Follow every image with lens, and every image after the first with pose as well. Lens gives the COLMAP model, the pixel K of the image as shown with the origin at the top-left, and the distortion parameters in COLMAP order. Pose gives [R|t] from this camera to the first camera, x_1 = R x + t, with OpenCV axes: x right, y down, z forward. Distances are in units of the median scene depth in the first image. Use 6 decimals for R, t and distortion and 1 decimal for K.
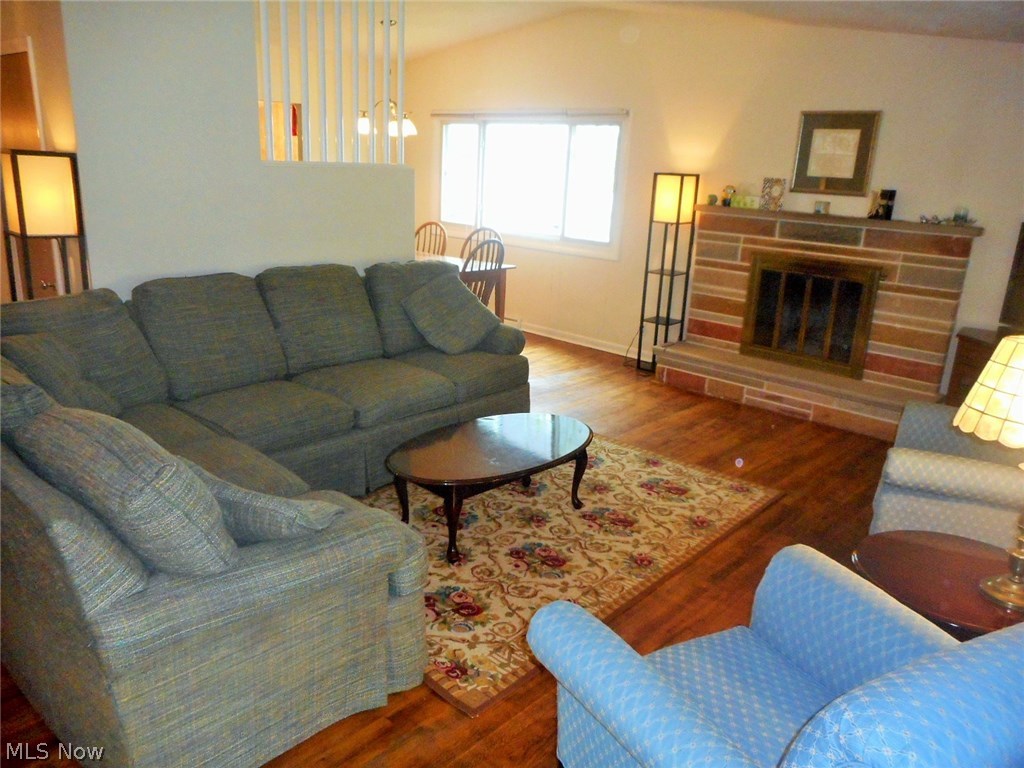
lens RADIAL K [[766.2, 0, 511.4], [0, 766.2, 384.4], [0, 0, 1]] dist [-0.002433, -0.001655]
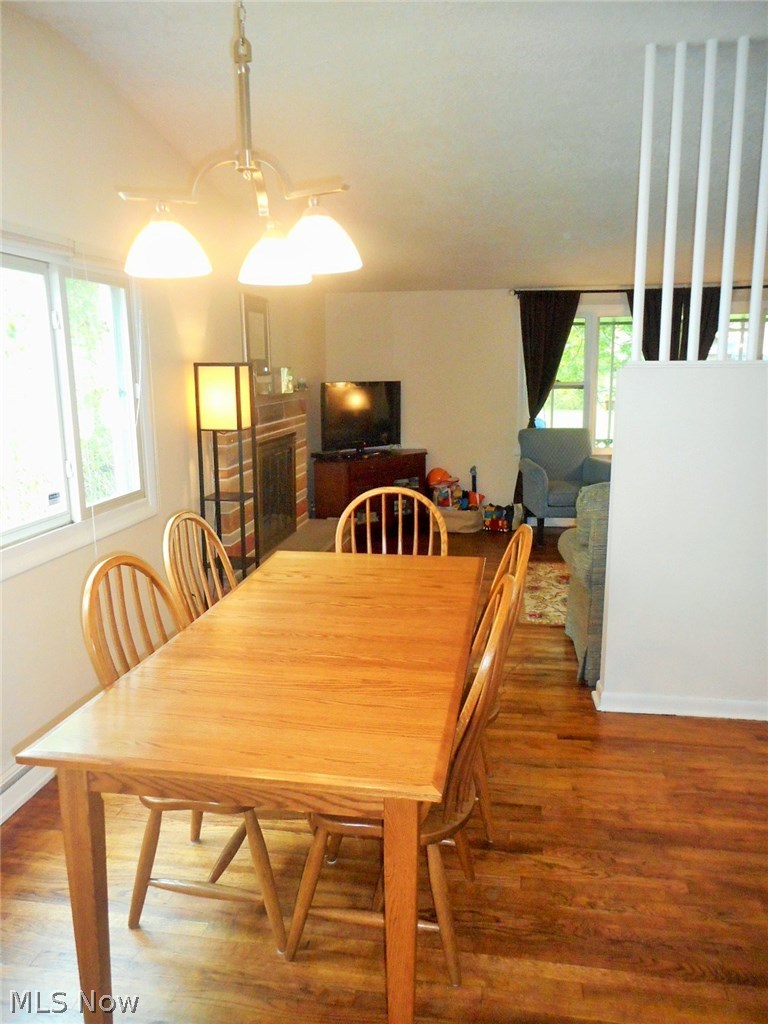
lens RADIAL K [[766.2, 0, 384.4], [0, 766.2, 511.8], [0, 0, 1]] dist [-0.002433, -0.001655]
pose [[-0.552640, -0.201689, 0.808647, -0.647196], [0.208515, 0.905957, 0.368462, -0.507373], [-0.806914, 0.372242, -0.458613, 1.671221]]
